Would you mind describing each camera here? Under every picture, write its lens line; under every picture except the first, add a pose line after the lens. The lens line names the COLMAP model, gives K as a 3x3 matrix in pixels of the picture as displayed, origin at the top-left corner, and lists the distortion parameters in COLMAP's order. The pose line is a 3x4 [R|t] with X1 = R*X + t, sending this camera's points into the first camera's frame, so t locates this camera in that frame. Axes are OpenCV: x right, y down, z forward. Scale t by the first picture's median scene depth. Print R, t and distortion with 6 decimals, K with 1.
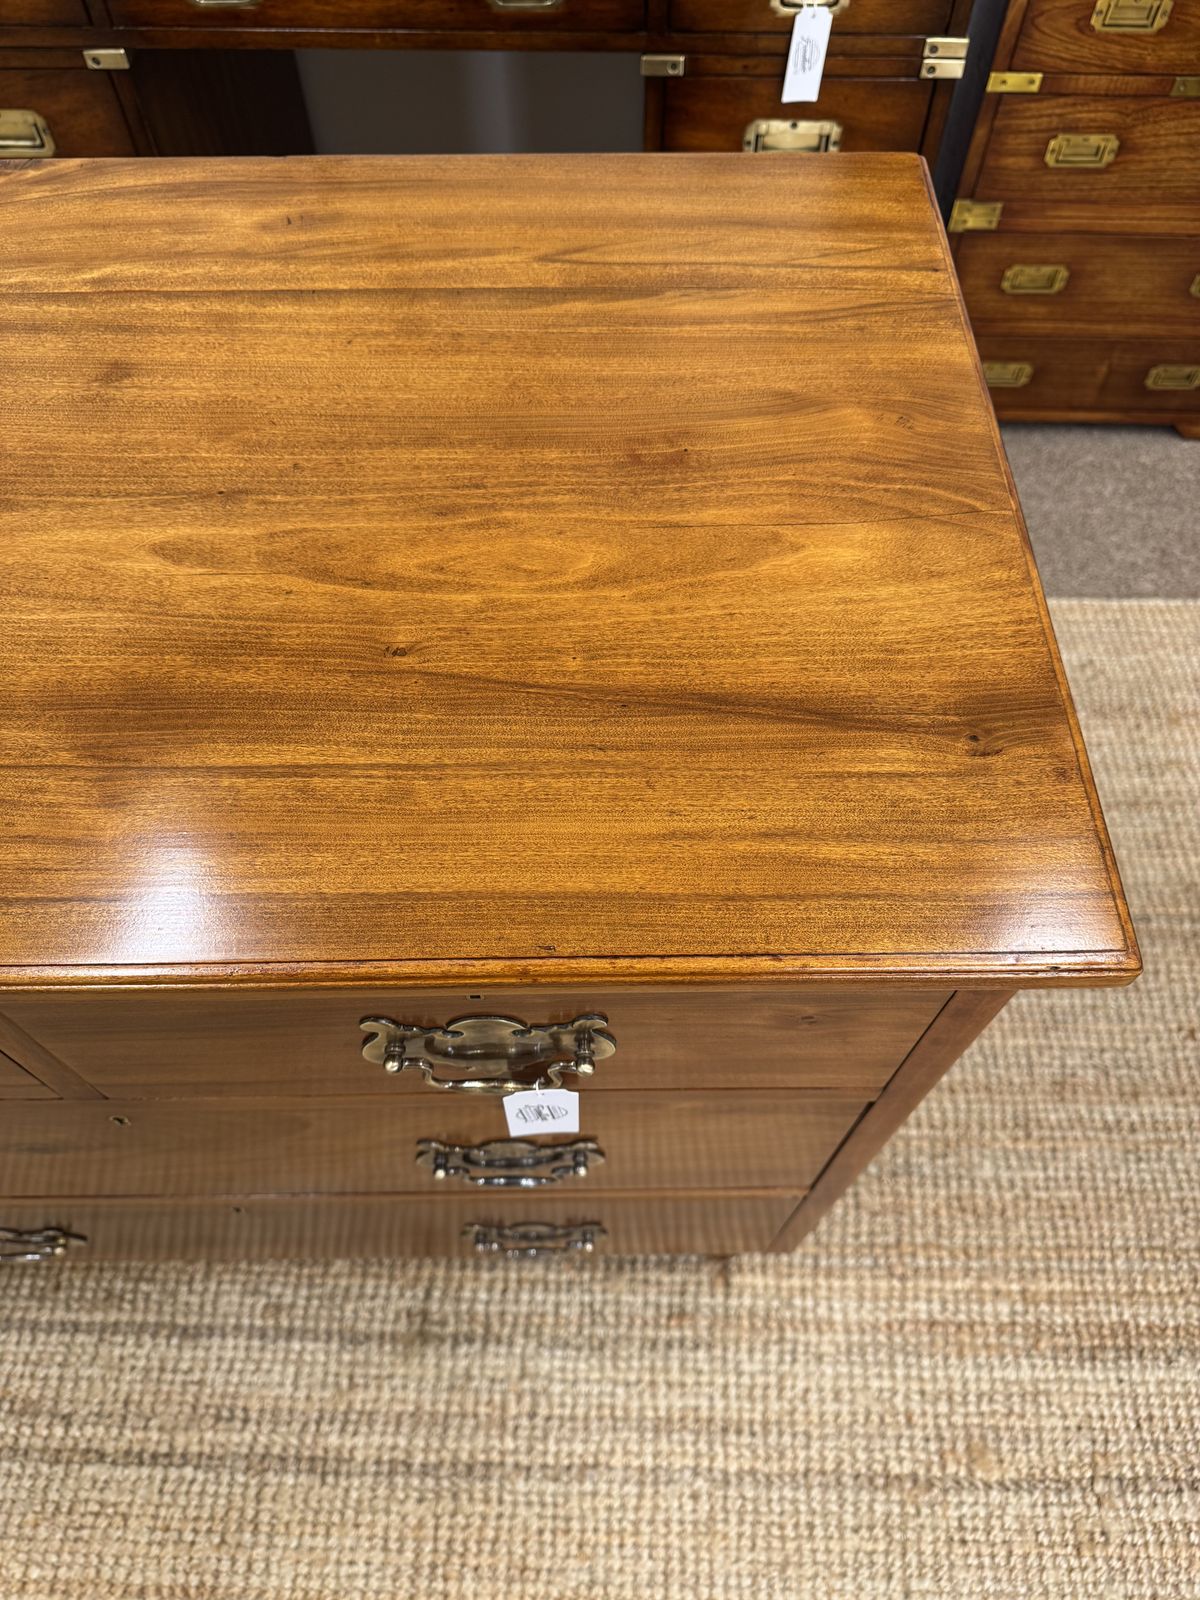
lens RADIAL K [[1158.5, 0, 602.0], [0, 1158.5, 801.0], [0, 0, 1]] dist [-0.009060, -0.004053]
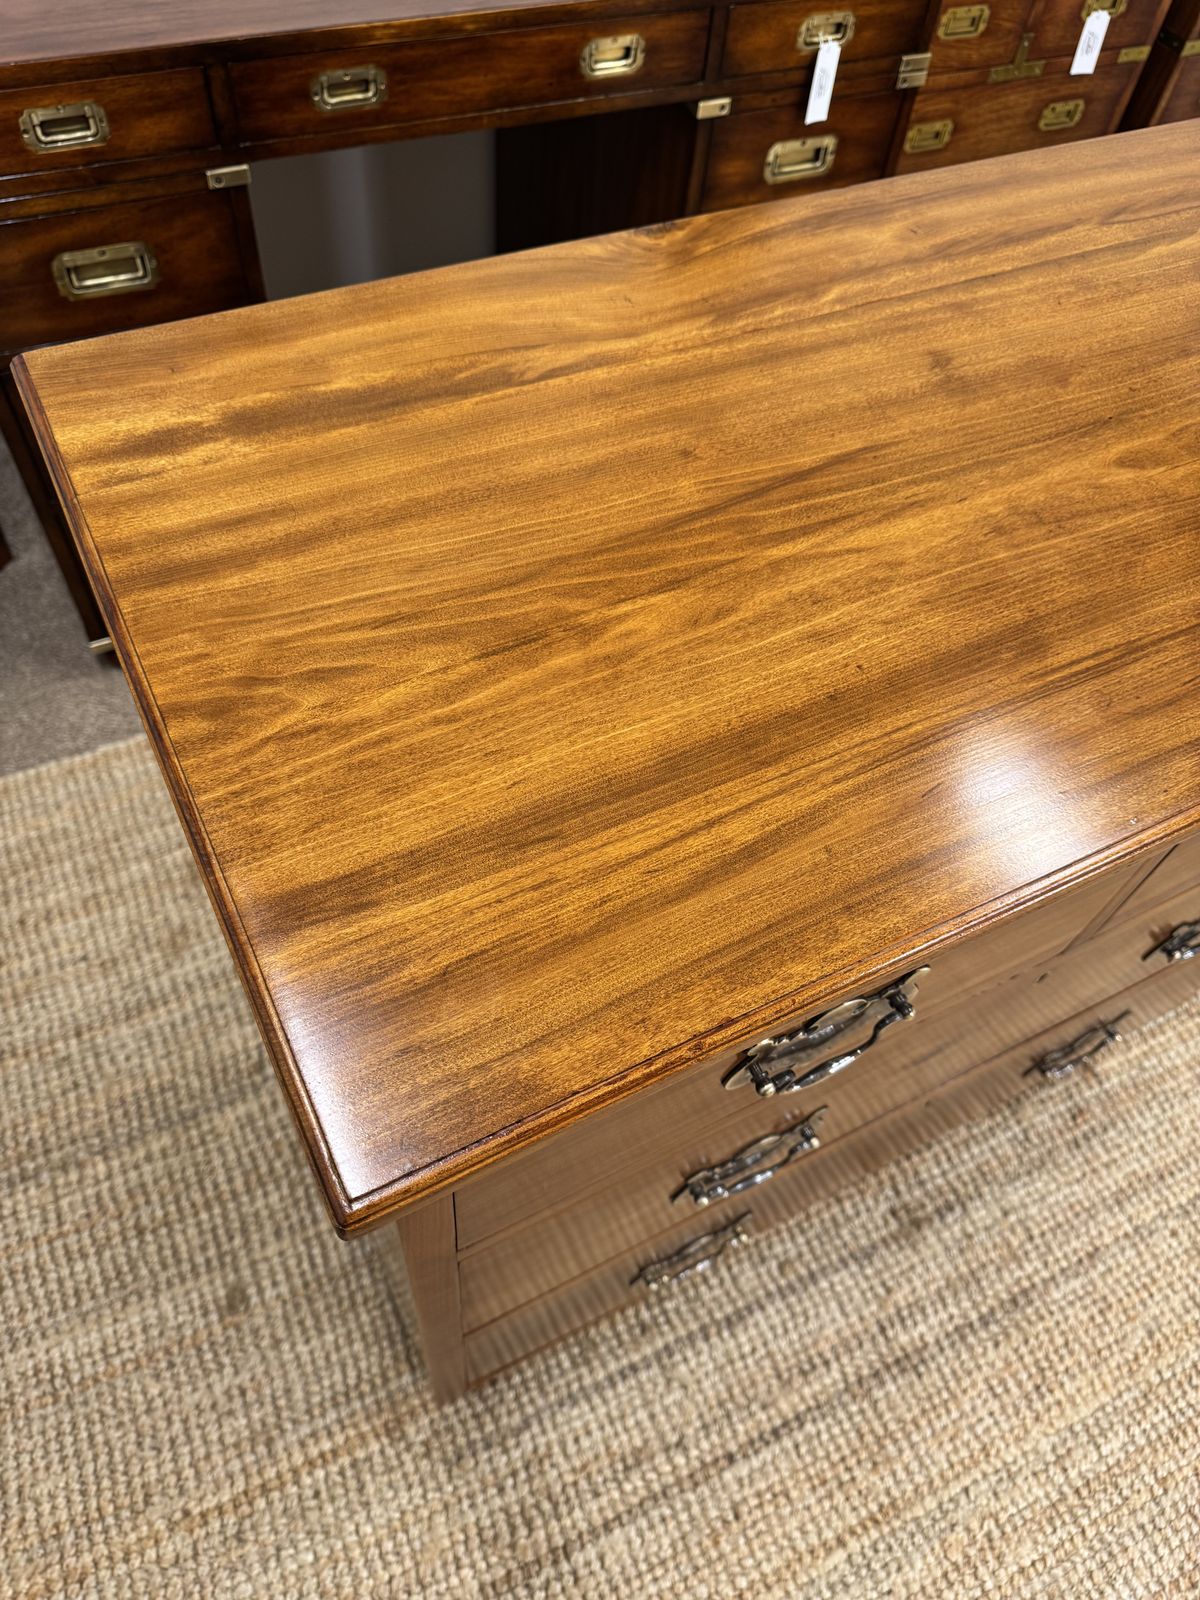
lens RADIAL K [[1151.4, 0, 606.7], [0, 1151.4, 806.0], [0, 0, 1]] dist [-0.004703, -0.003469]
pose [[0.891261, -0.327700, 0.313475, -0.655268], [0.339846, 0.940332, 0.016765, -0.035770], [-0.300265, 0.091591, 0.949448, 0.001101]]
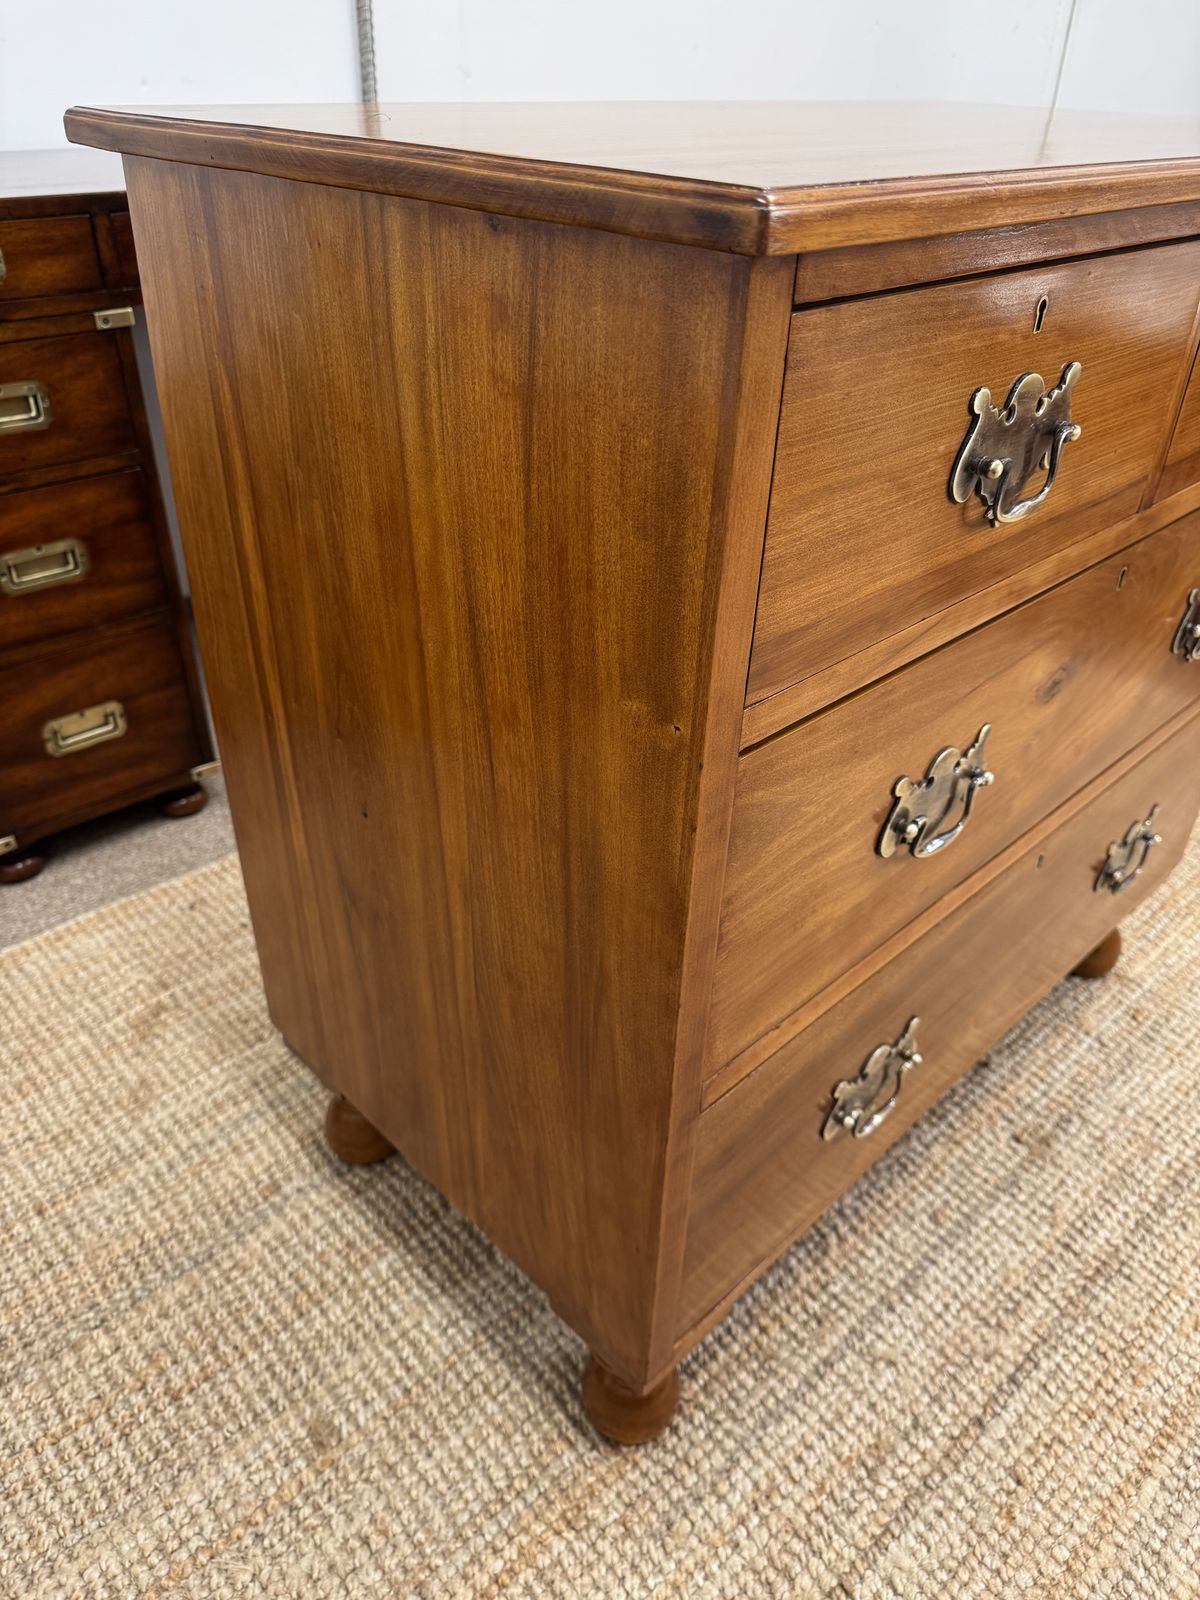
lens RADIAL K [[1150.0, 0, 594.3], [0, 1150.0, 804.1], [0, 0, 1]] dist [-0.006147, -0.002729]
pose [[0.721957, -0.366842, 0.586689, -0.947502], [0.582771, 0.779484, -0.229744, 0.242471], [-0.373035, 0.507771, 0.776540, 0.224382]]
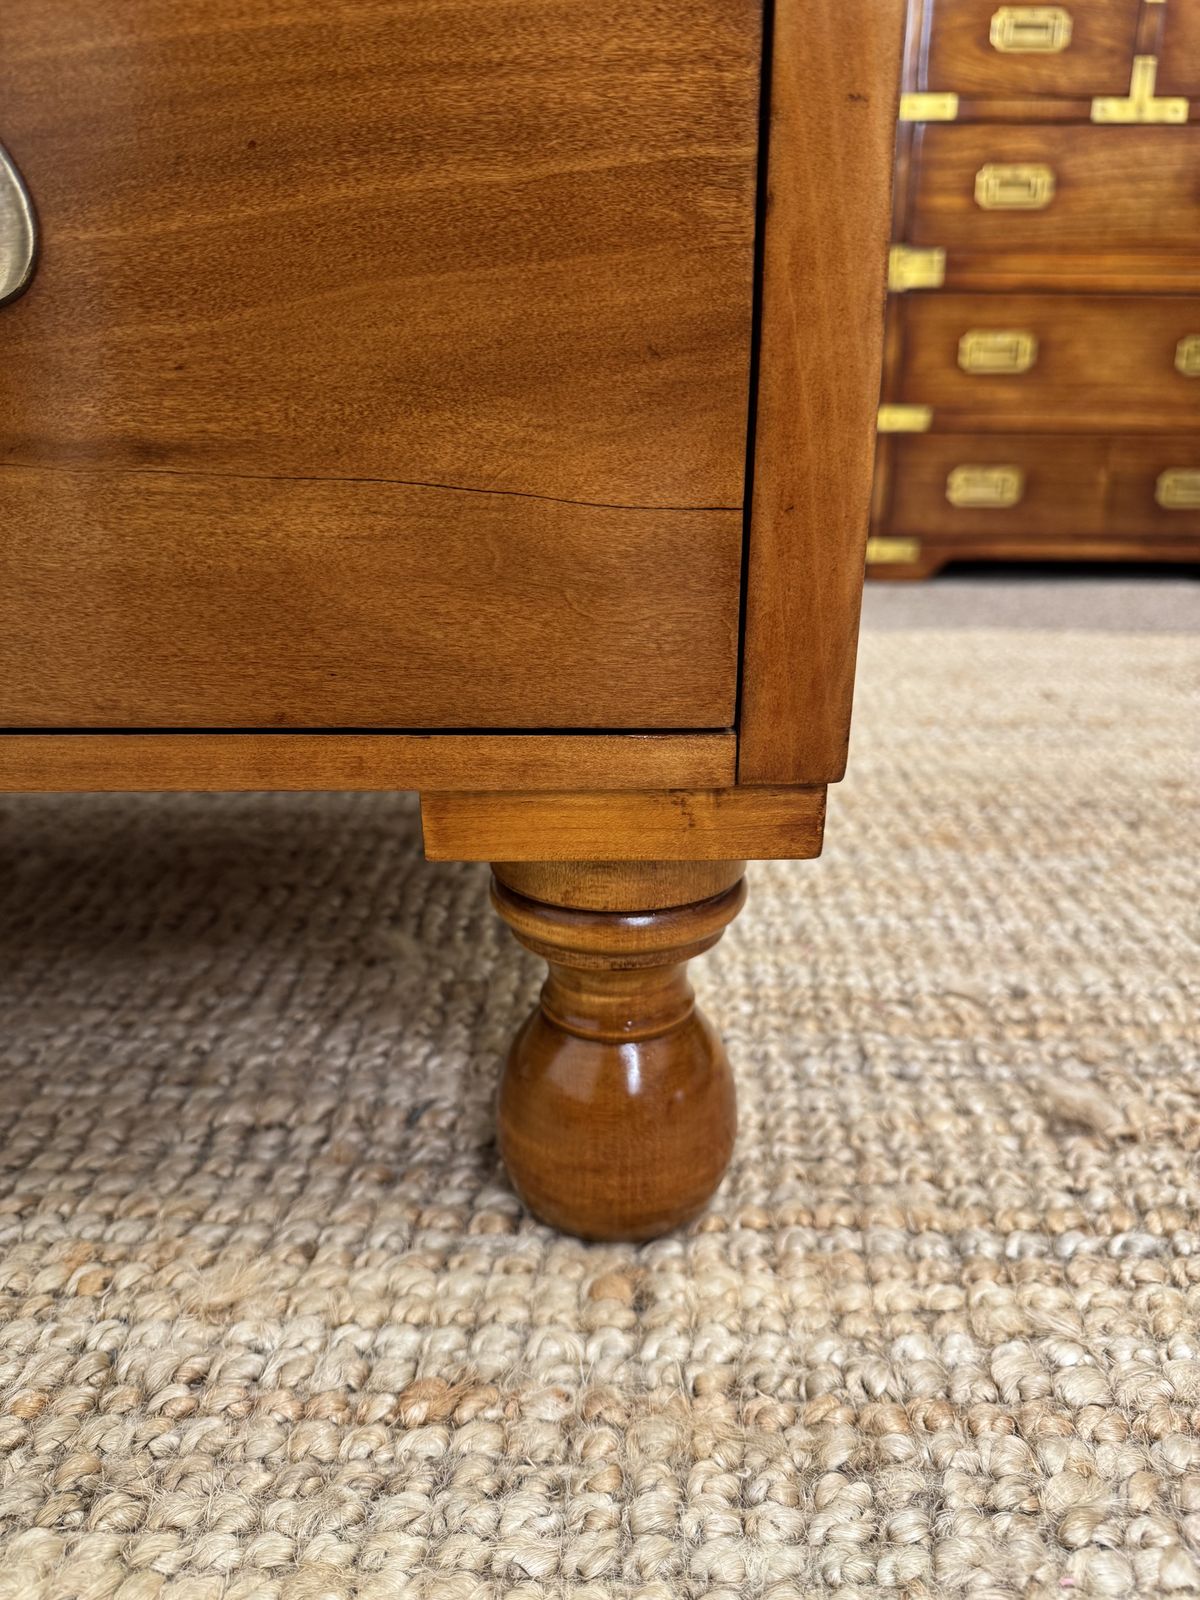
lens RADIAL K [[1181.8, 0, 600.0], [0, 1181.8, 800.0], [0, 0, 1]] dist [-0.028097, -0.000269]
pose [[0.999997, -0.000444, 0.002442, 0.102954], [0.001896, 0.771642, -0.636055, 0.529938], [-0.001602, 0.636057, 0.771640, 0.754991]]
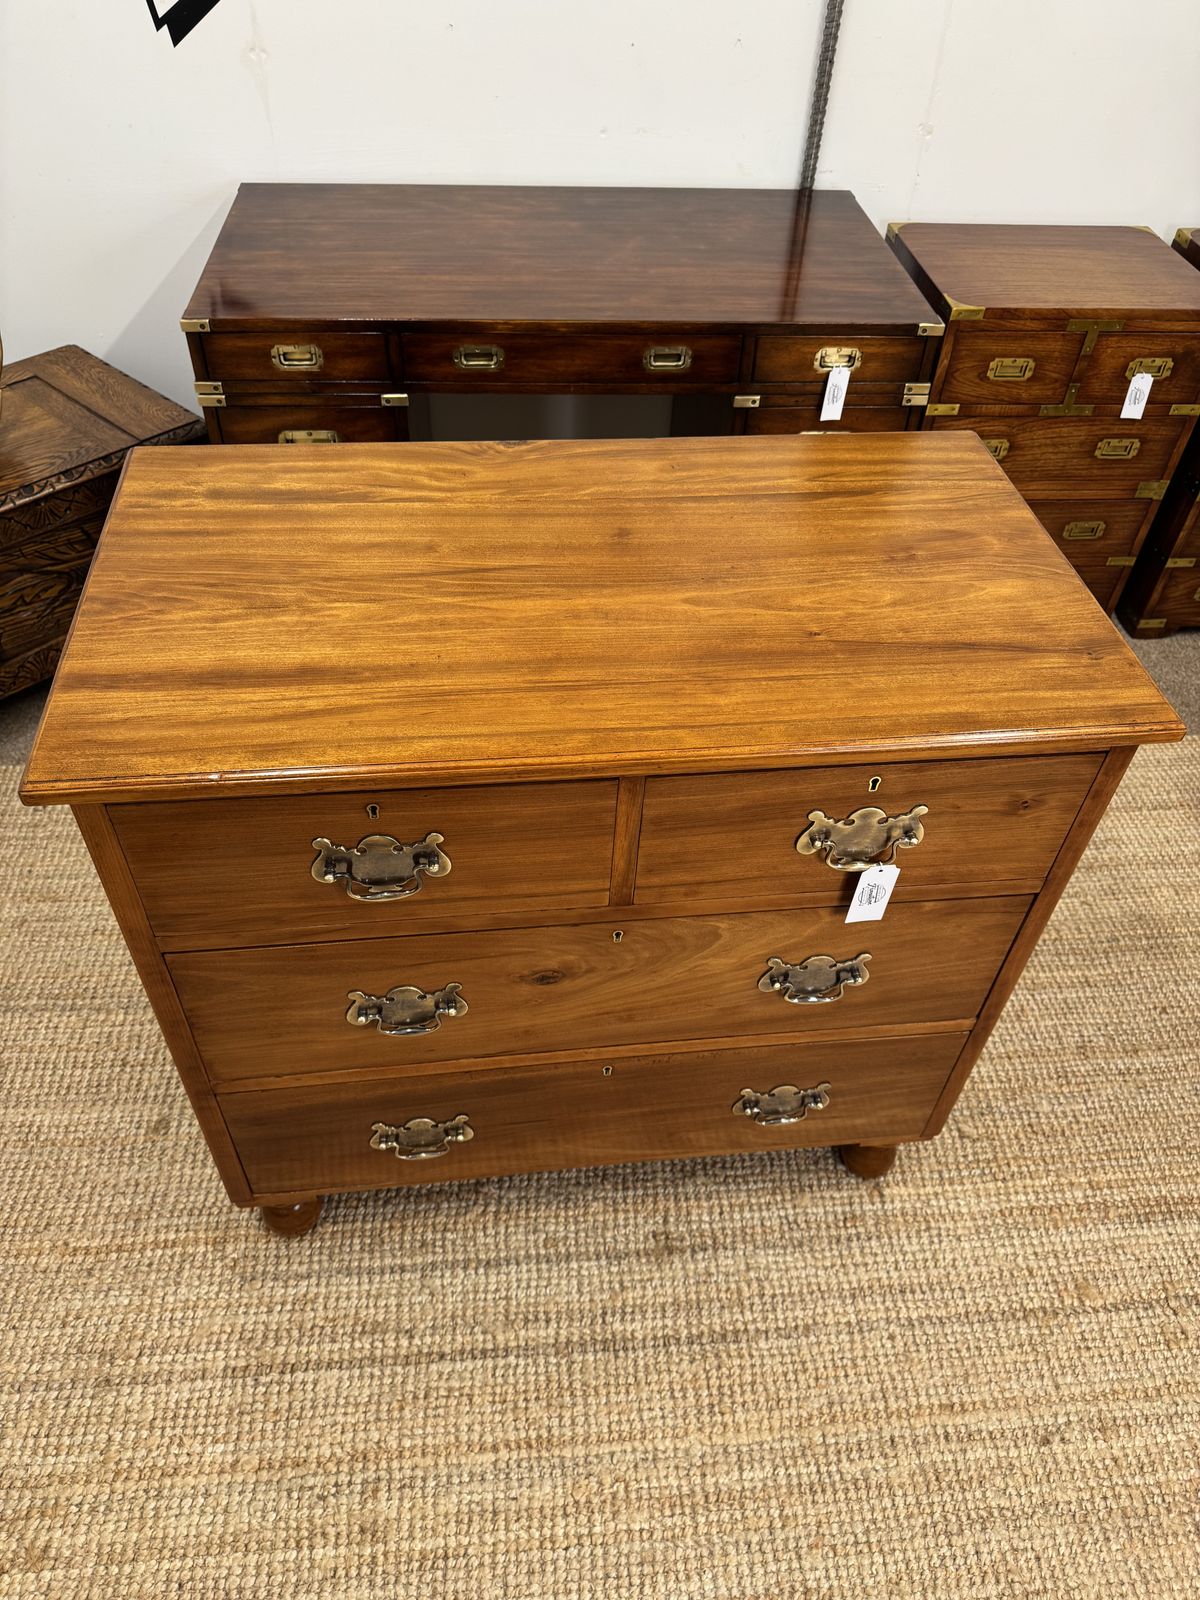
lens RADIAL K [[1141.8, 0, 607.1], [0, 1141.8, 805.4], [0, 0, 1]] dist [0.010748, -0.014515]
pose [[0.992912, -0.049327, 0.108130, -0.353529], [0.073947, 0.968659, -0.237133, 0.283866], [-0.093044, 0.243449, 0.965441, -0.400983]]
